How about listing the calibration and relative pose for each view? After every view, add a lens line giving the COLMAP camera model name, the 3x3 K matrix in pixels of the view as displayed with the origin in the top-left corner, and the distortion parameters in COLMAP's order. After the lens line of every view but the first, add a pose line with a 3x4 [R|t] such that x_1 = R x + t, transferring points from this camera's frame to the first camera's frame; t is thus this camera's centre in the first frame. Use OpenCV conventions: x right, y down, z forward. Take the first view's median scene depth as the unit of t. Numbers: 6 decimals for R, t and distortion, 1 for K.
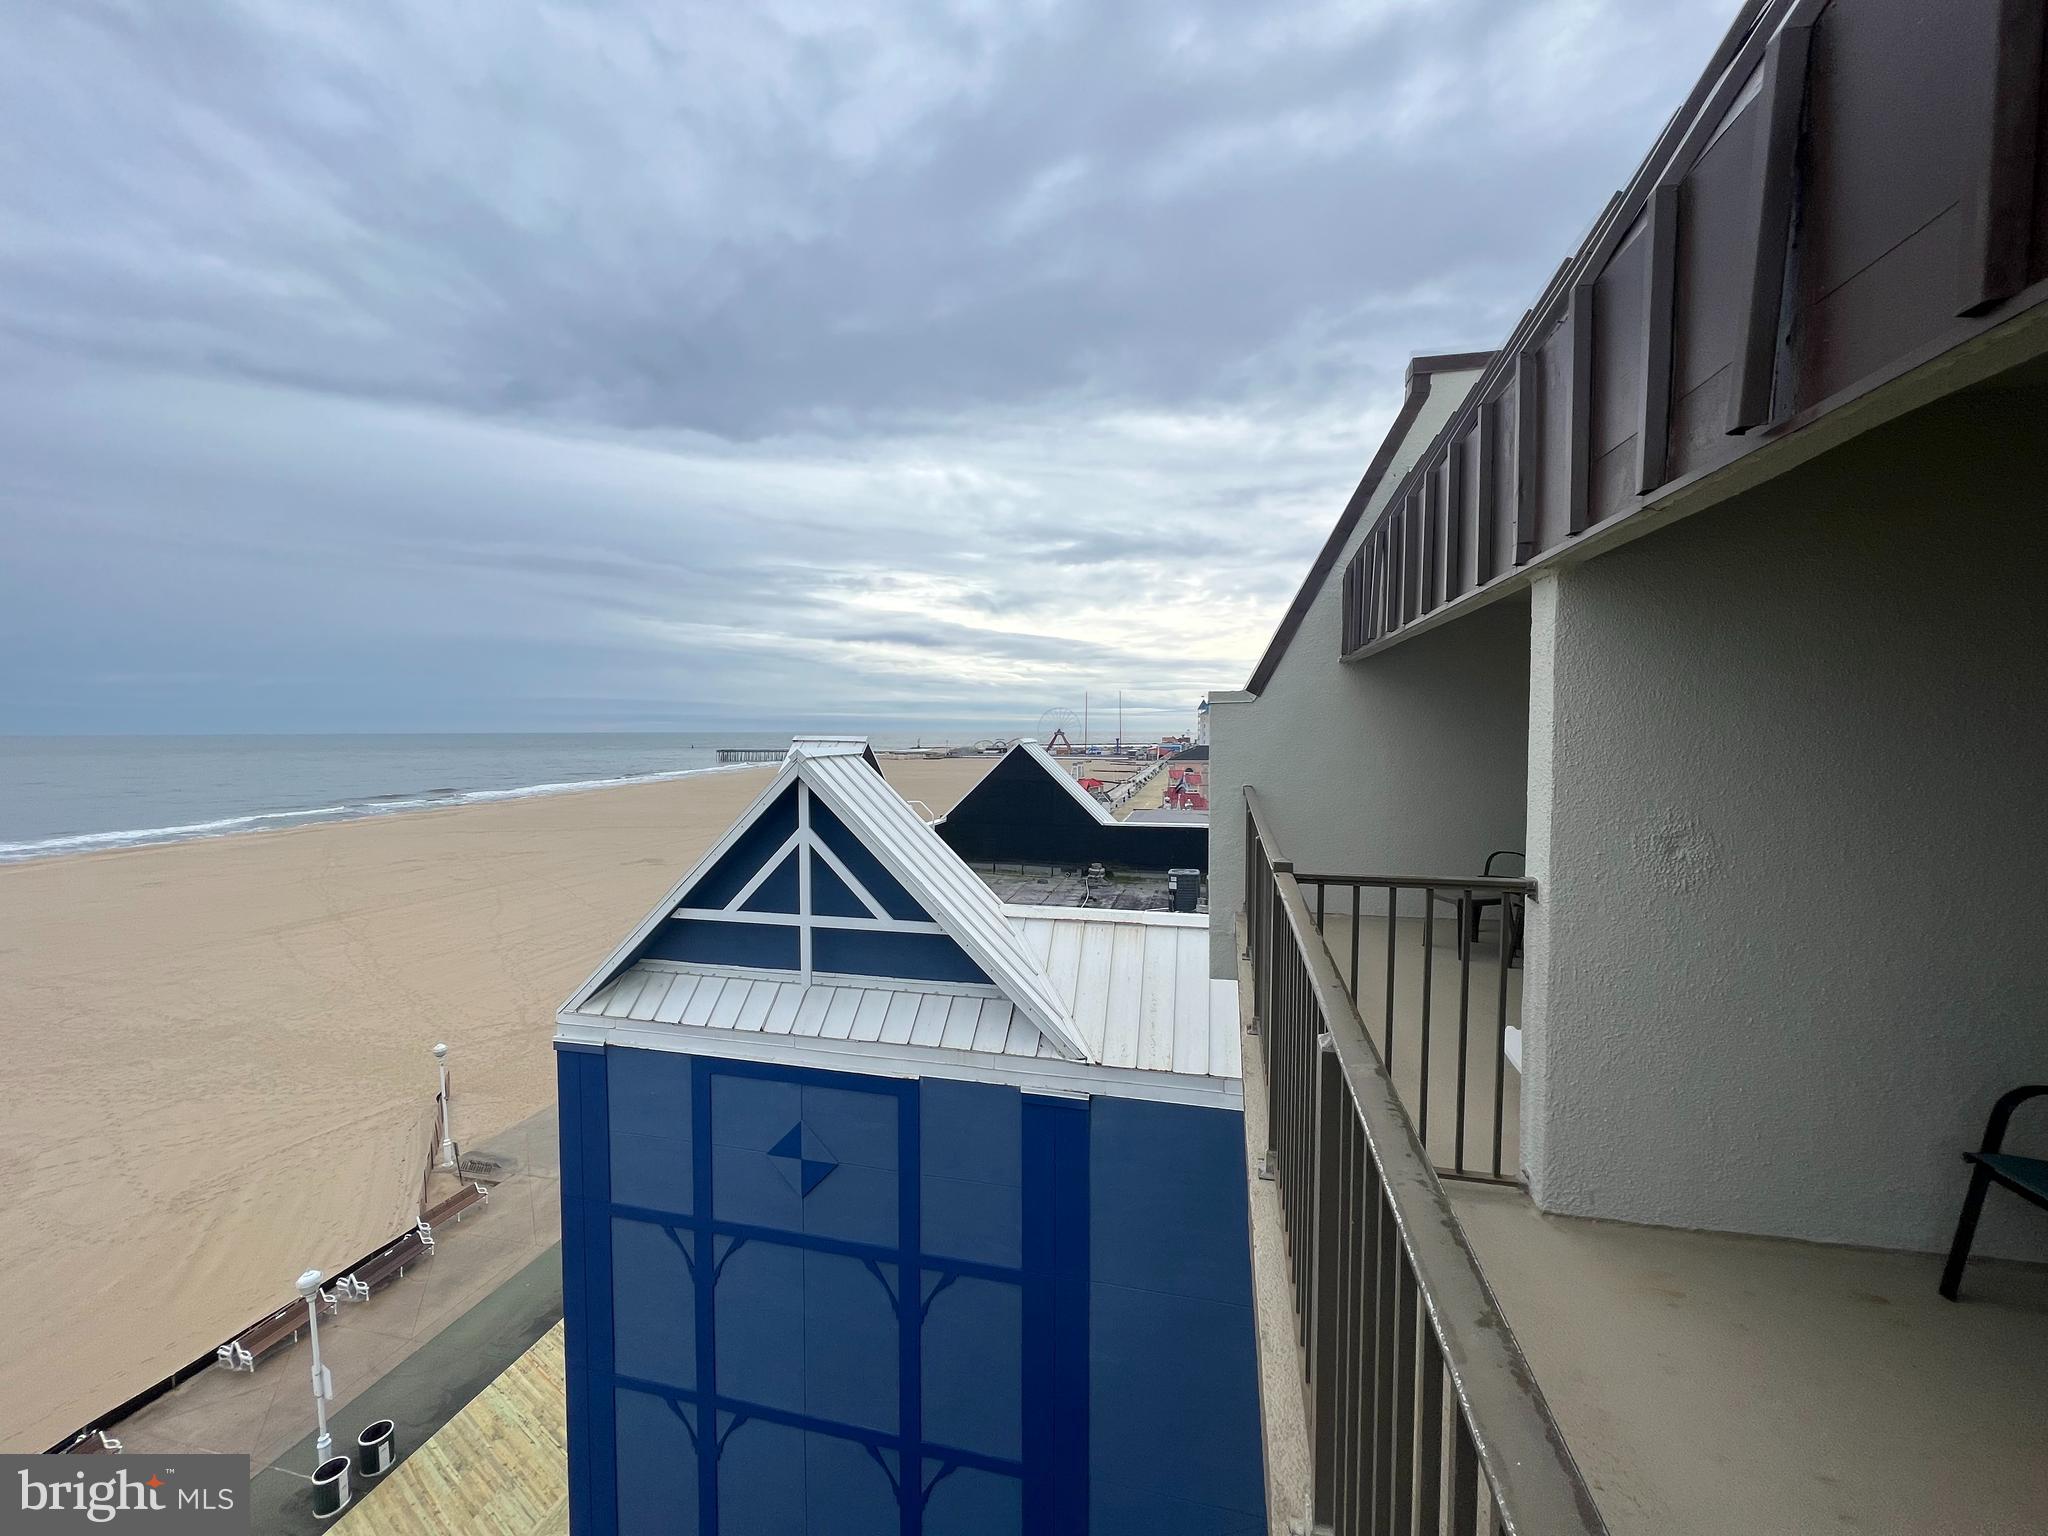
lens RADIAL K [[816.3, 0, 1025.9], [0, 816.3, 765.4], [0, 0, 1]] dist [0.002139, 0.000054]
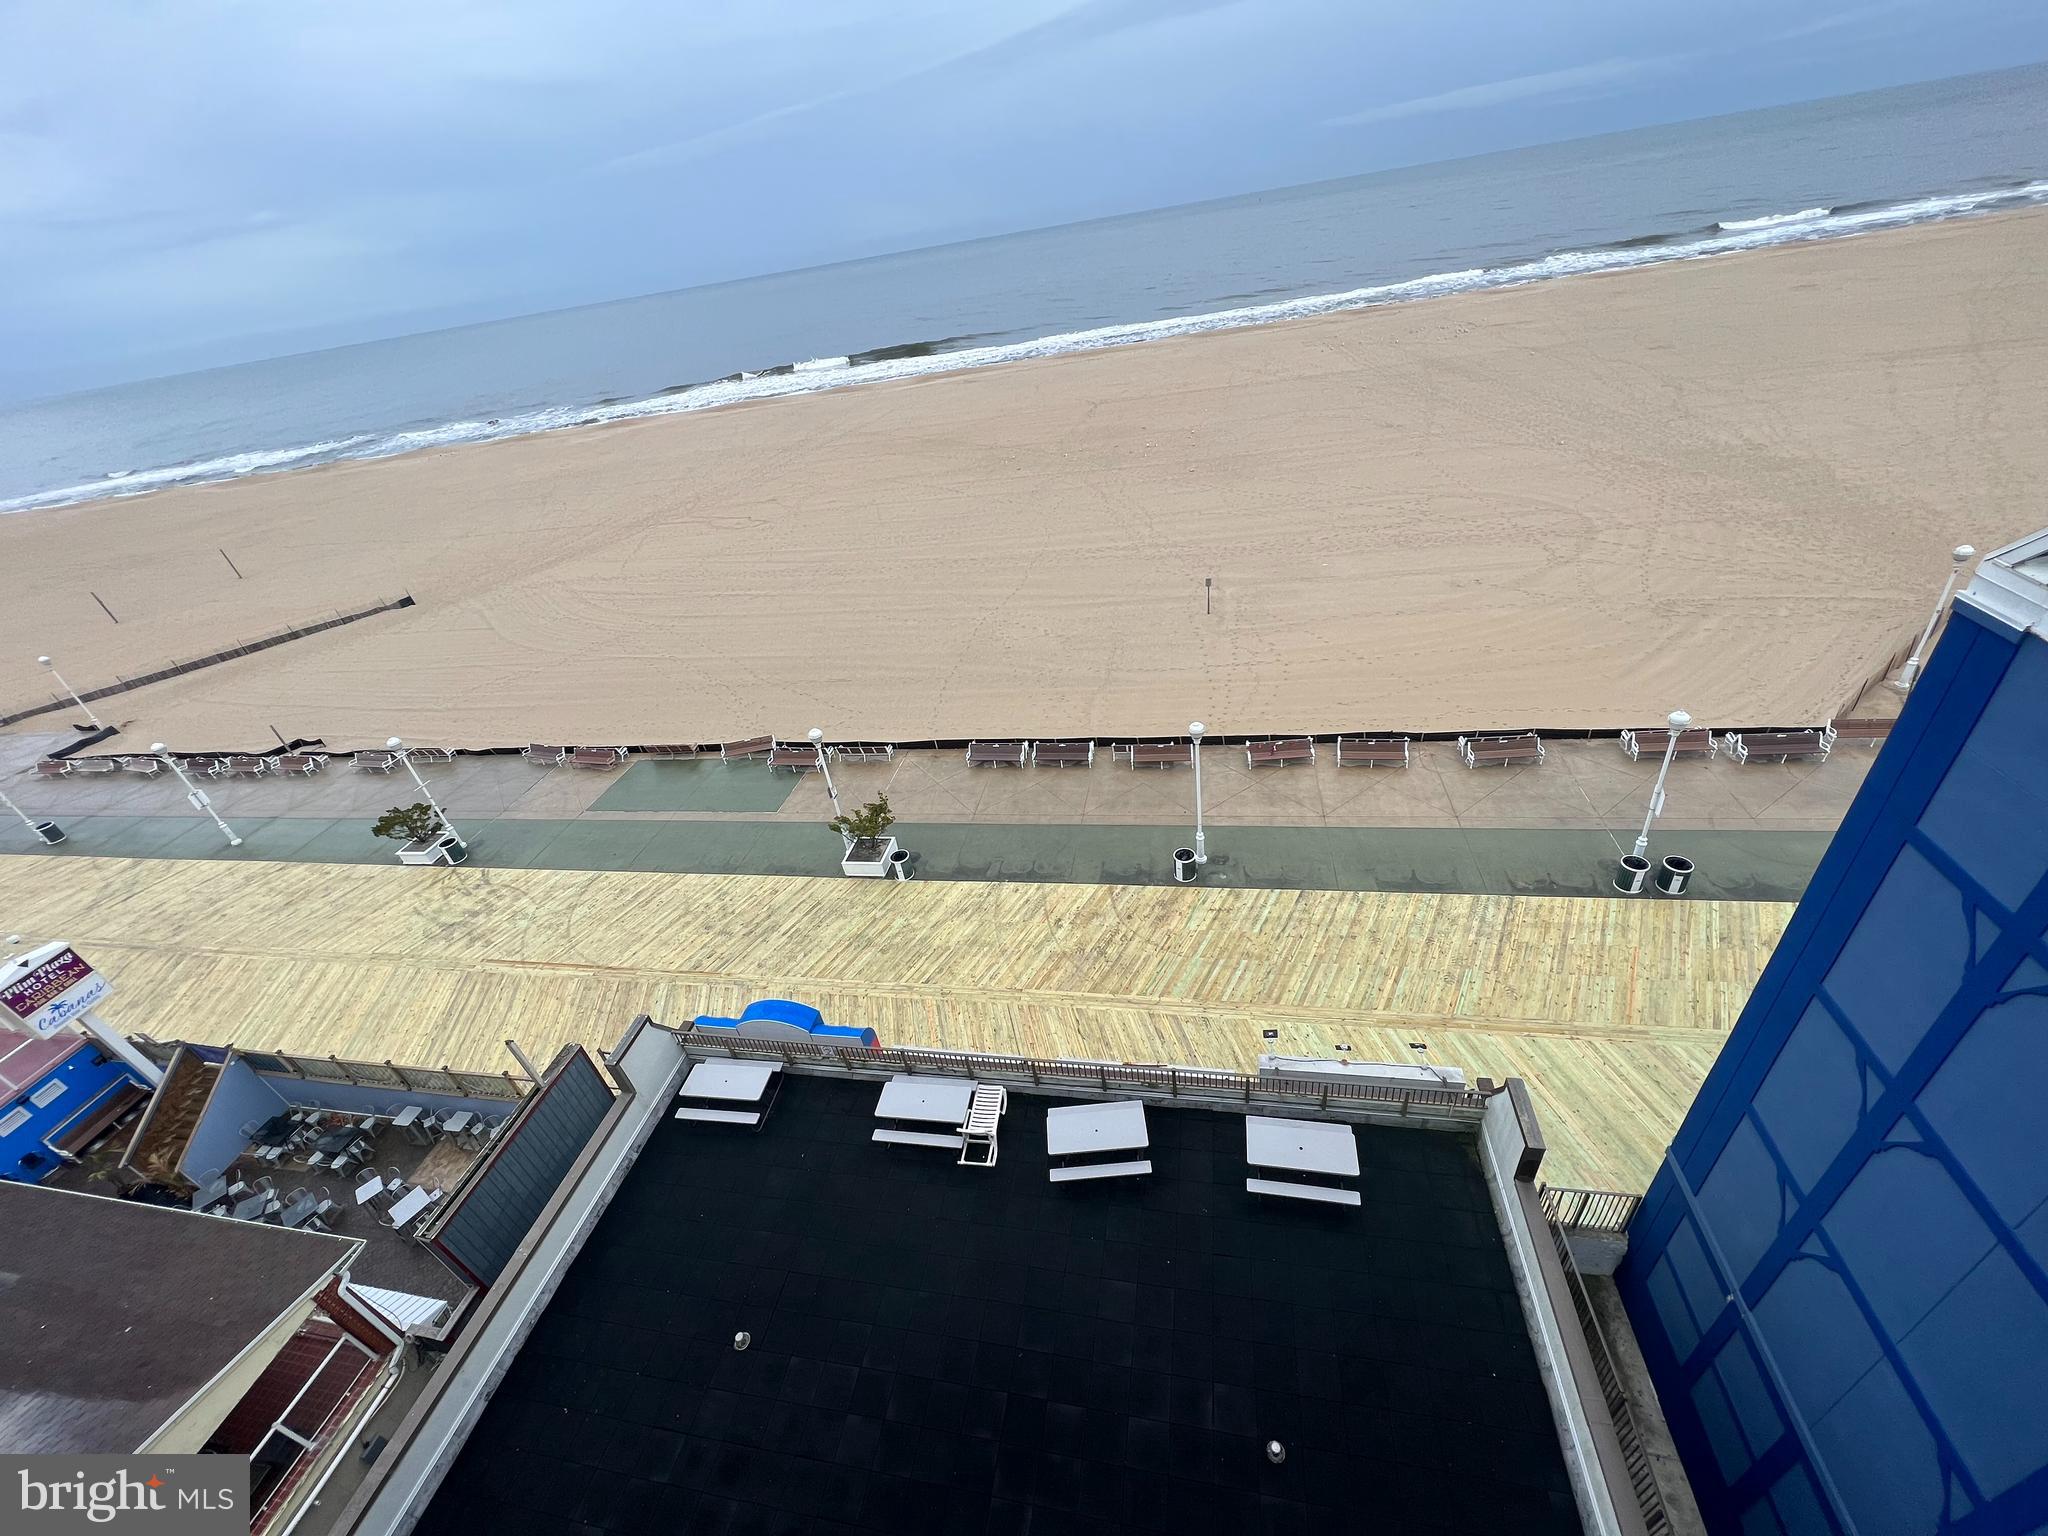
lens RADIAL K [[816.3, 0, 1024.8], [0, 816.3, 768.8], [0, 0, 1]] dist [0.002139, 0.000054]
pose [[0.043605, 0.548808, -0.834810, 0.040491], [0.093386, 0.829707, 0.550331, -0.002924], [0.994675, -0.101957, -0.015072, 0.131889]]
